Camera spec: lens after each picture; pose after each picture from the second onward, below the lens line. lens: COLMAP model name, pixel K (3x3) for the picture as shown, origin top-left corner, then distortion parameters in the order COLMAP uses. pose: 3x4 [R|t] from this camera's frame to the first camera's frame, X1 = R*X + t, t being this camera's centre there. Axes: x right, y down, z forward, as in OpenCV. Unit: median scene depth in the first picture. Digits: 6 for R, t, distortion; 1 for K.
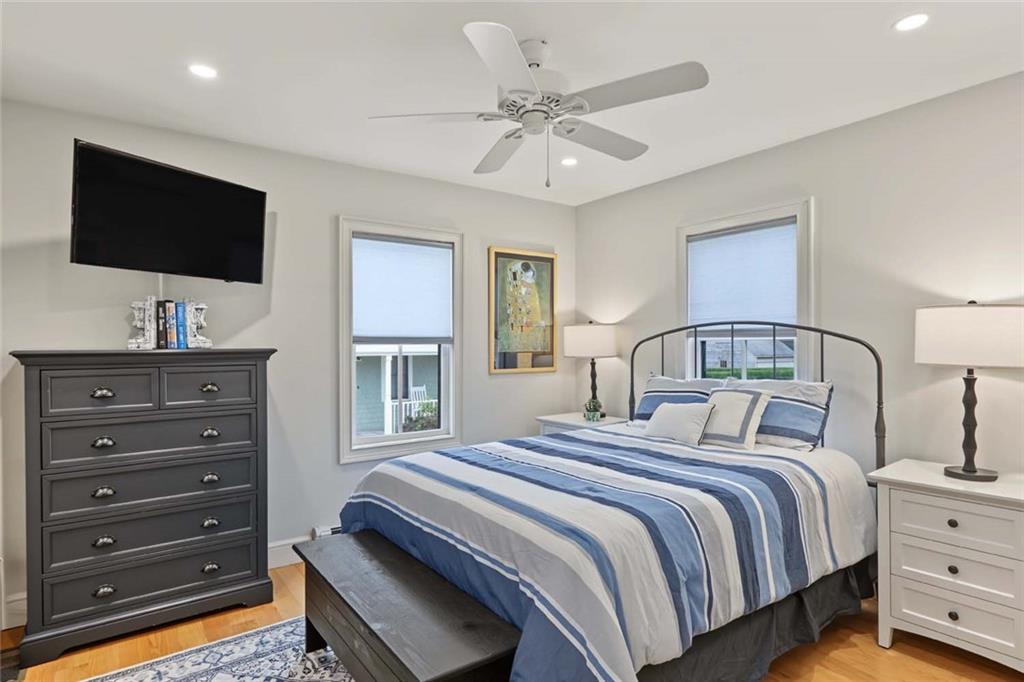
lens RADIAL K [[546.9, 0, 509.5], [0, 546.9, 347.7], [0, 0, 1]] dist [-0.000816, -0.000254]
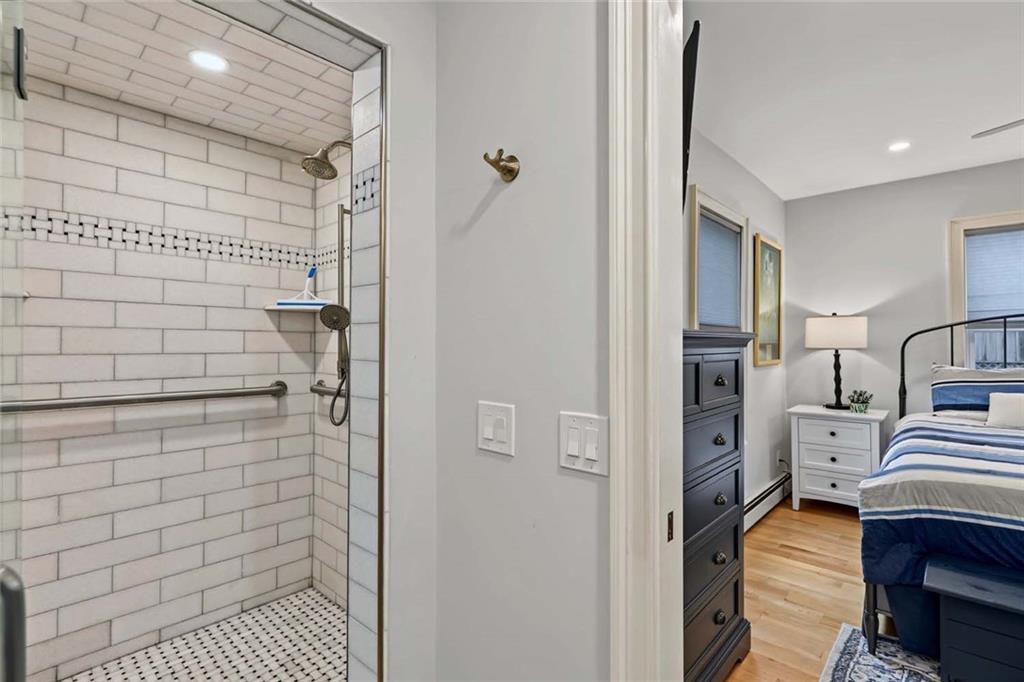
lens RADIAL K [[481.6, 0, 512.0], [0, 481.6, 341.0], [0, 0, 1]] dist [0.002198, 0.000332]
pose [[0.980704, -0.003914, 0.195461, -0.744726], [0.005530, 0.999955, -0.007722, 0.007693], [-0.195422, 0.008654, 0.980681, 0.299436]]
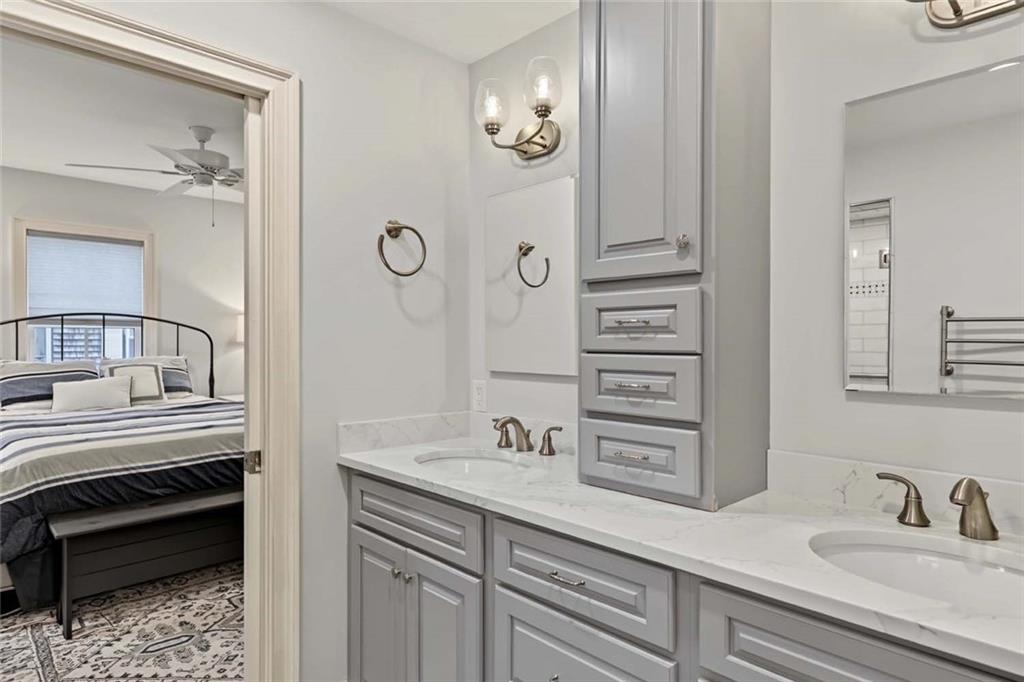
lens RADIAL K [[576.4, 0, 503.0], [0, 576.4, 343.3], [0, 0, 1]] dist [0.002695, 0.000621]
pose [[-0.140659, -0.010836, 0.989999, -1.002041], [-0.003985, 0.999938, 0.010379, 0.003915], [-0.990050, -0.002485, -0.140693, 0.255564]]
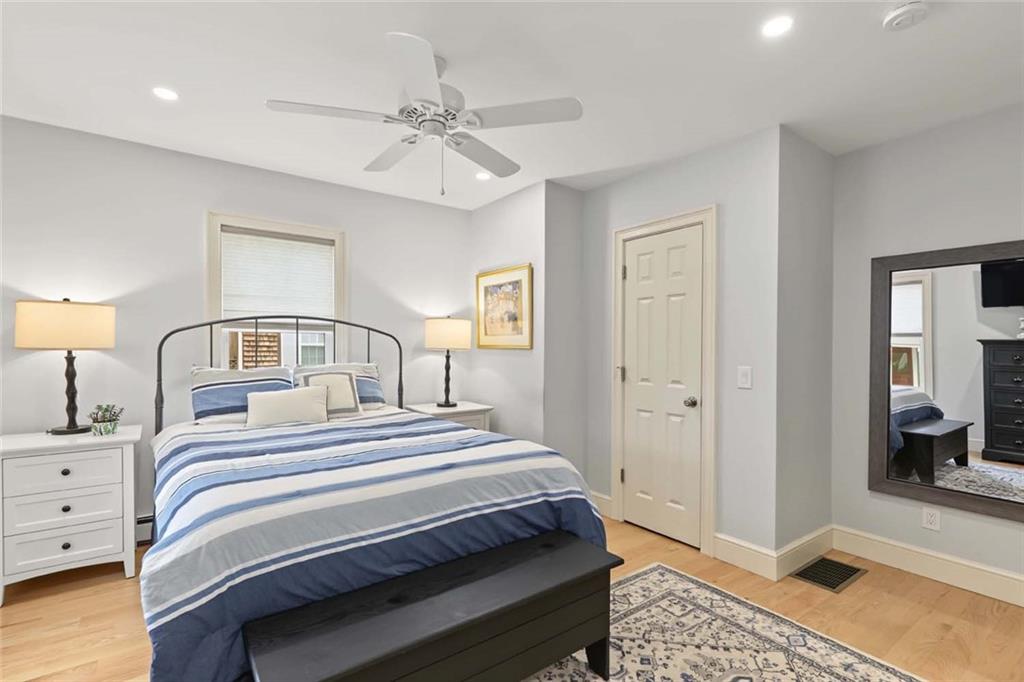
lens RADIAL K [[471.8, 0, 514.9], [0, 471.8, 352.2], [0, 0, 1]] dist [0.002894, -0.000086]
pose [[-0.002750, -0.015100, 0.999882, -0.574458], [-0.006421, 0.999866, 0.015082, 0.010038], [-0.999976, -0.006378, -0.002847, 0.510351]]
